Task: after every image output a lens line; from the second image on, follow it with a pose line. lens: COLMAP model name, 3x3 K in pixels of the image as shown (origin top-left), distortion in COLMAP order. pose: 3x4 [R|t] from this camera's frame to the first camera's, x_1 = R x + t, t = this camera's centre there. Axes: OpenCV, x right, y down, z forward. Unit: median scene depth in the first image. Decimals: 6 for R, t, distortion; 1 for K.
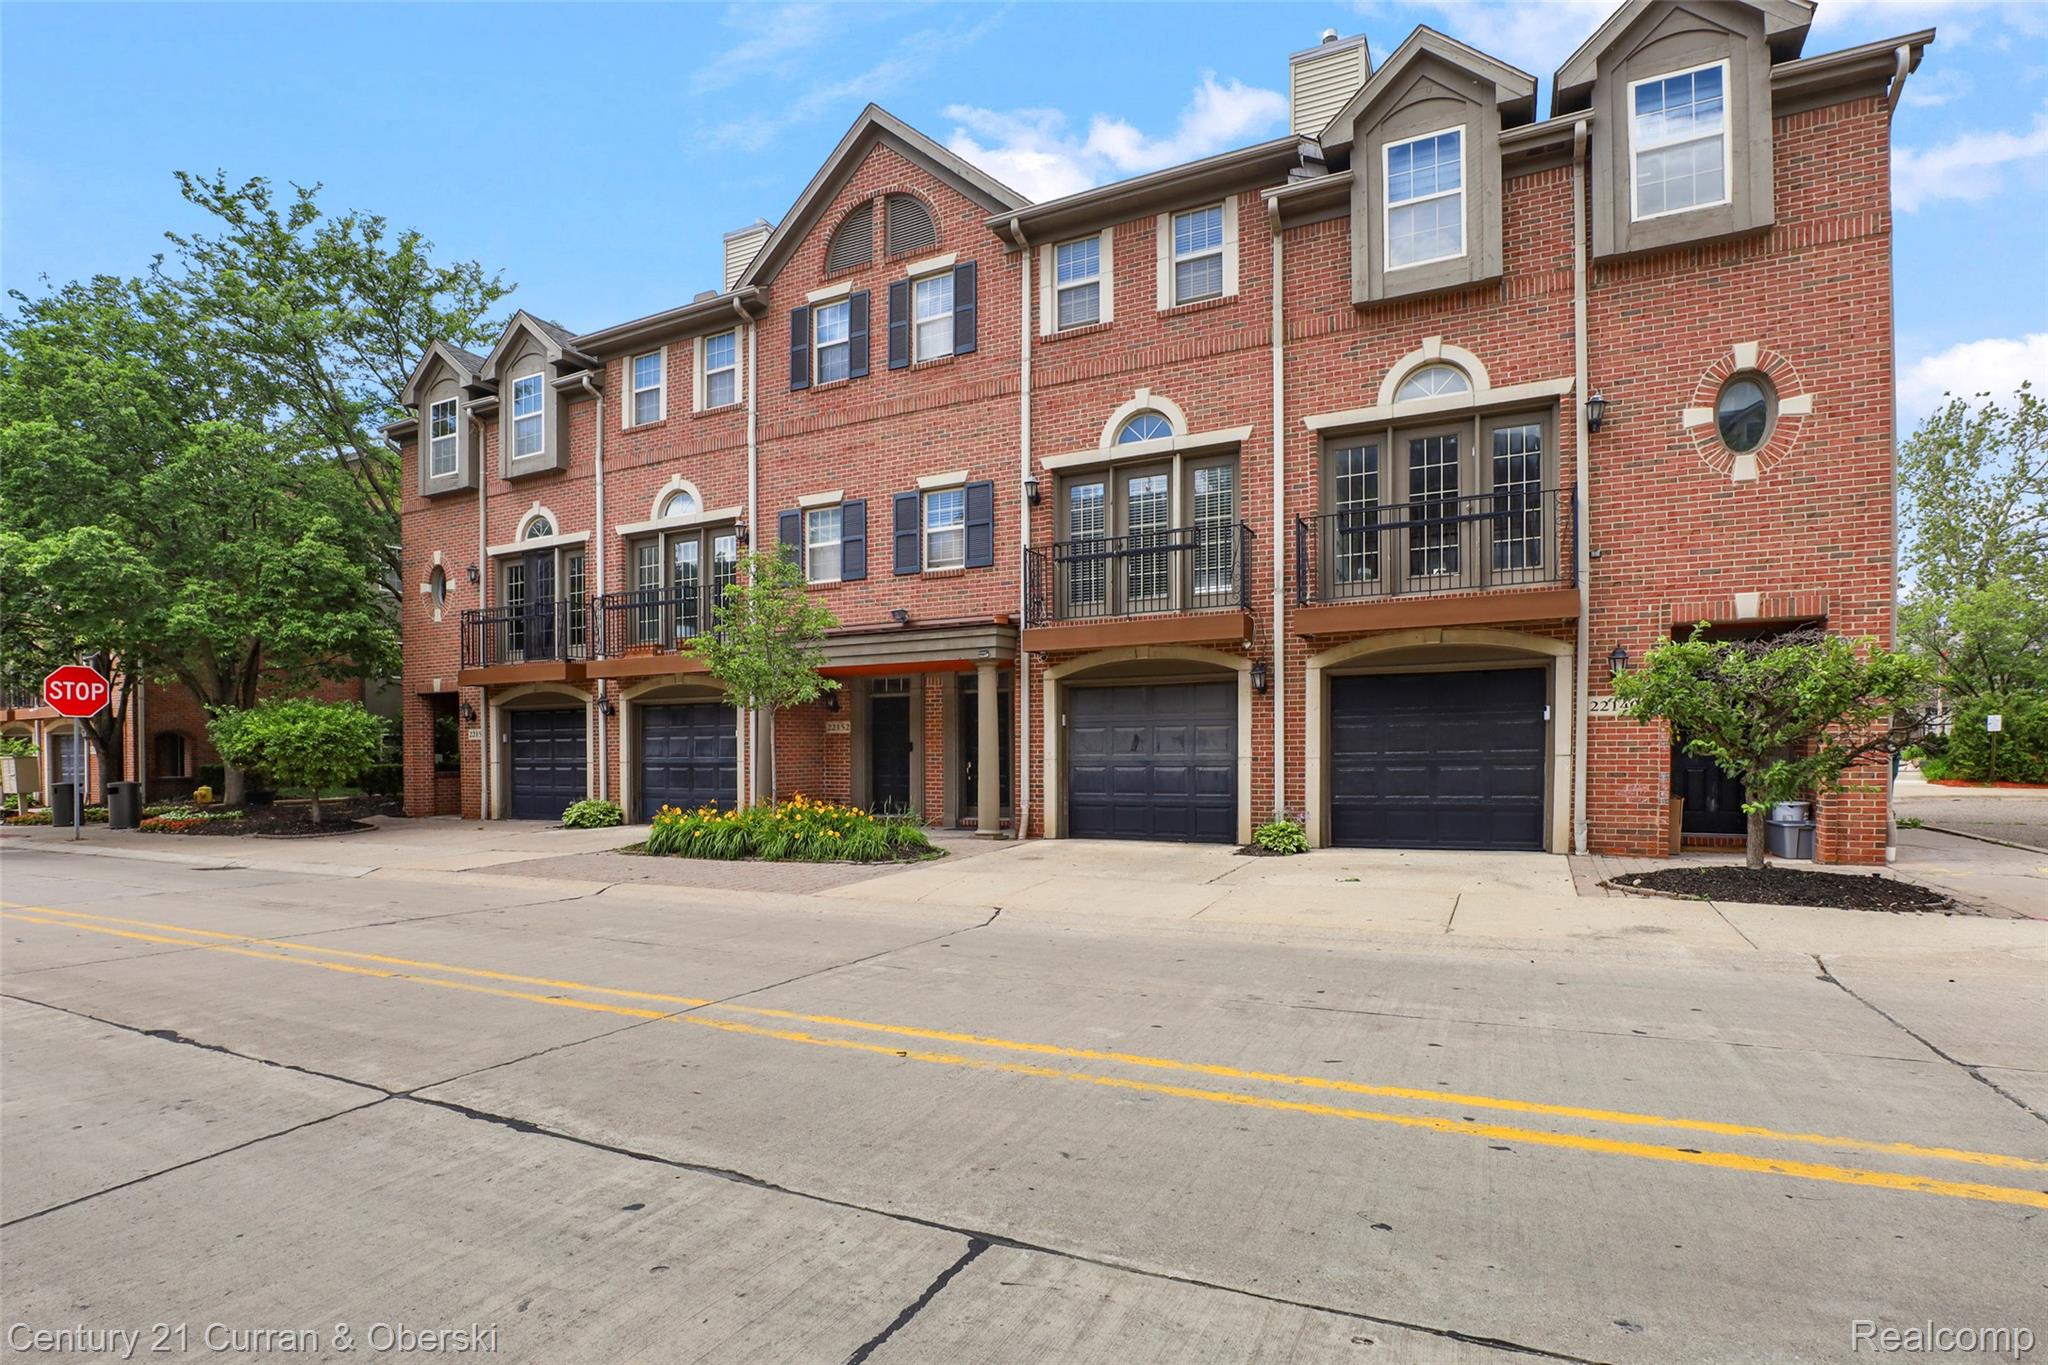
lens RADIAL K [[961.0, 0, 1022.0], [0, 961.0, 690.4], [0, 0, 1]] dist [-0.033352, 0.005607]
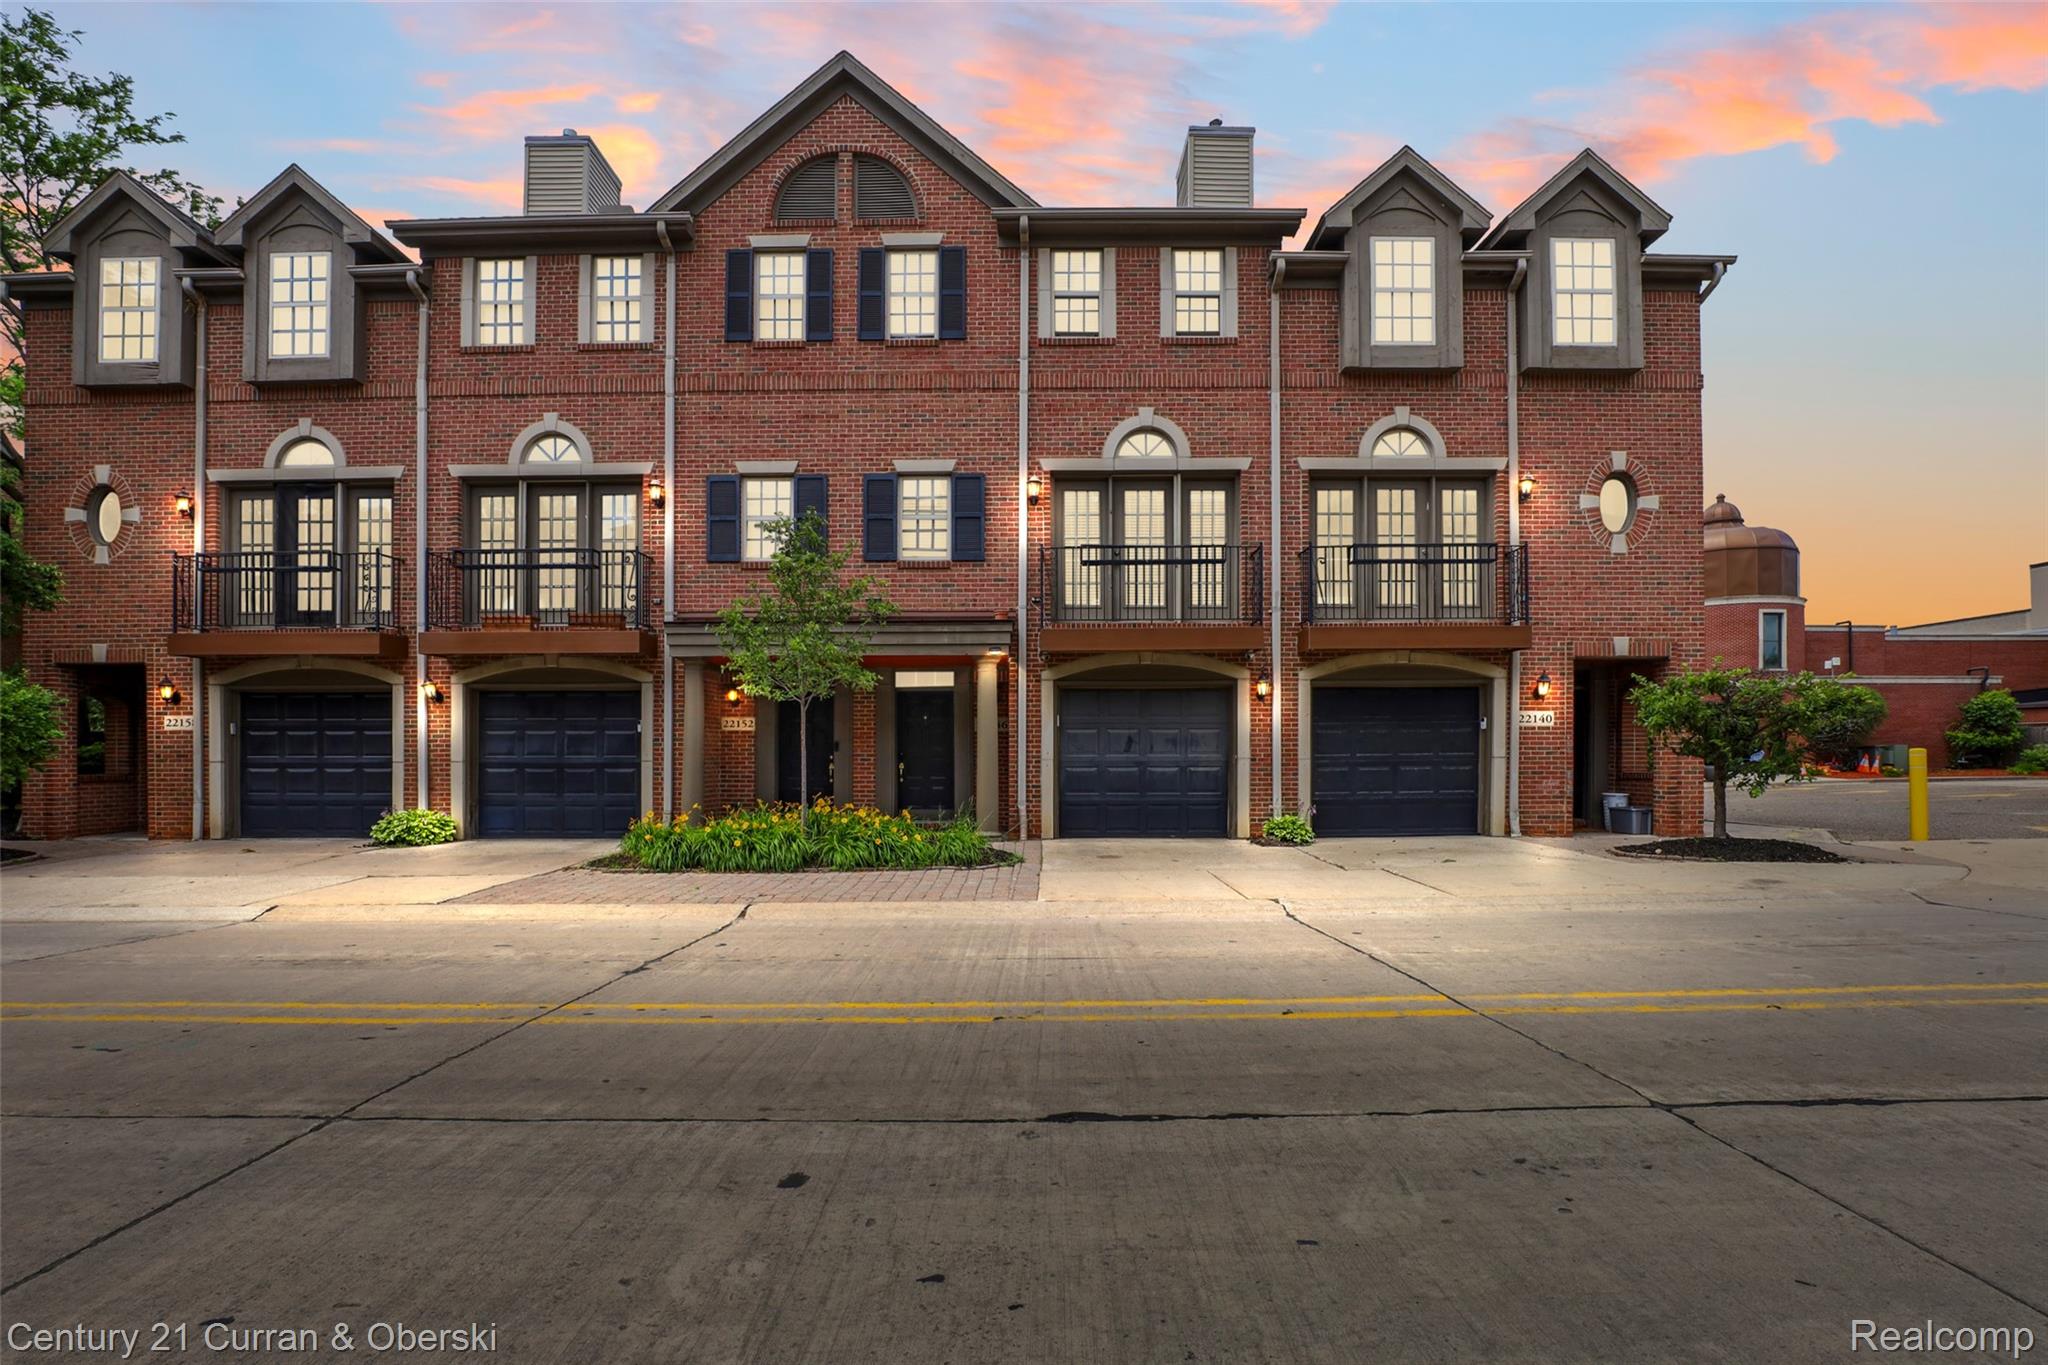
lens RADIAL K [[944.8, 0, 1032.2], [0, 944.8, 688.0], [0, 0, 1]] dist [-0.035572, 0.006630]
pose [[0.902791, 0.038563, 0.428348, -0.410560], [-0.032984, 0.999247, -0.020441, 0.017849], [-0.428813, 0.004326, 0.903383, 0.118733]]
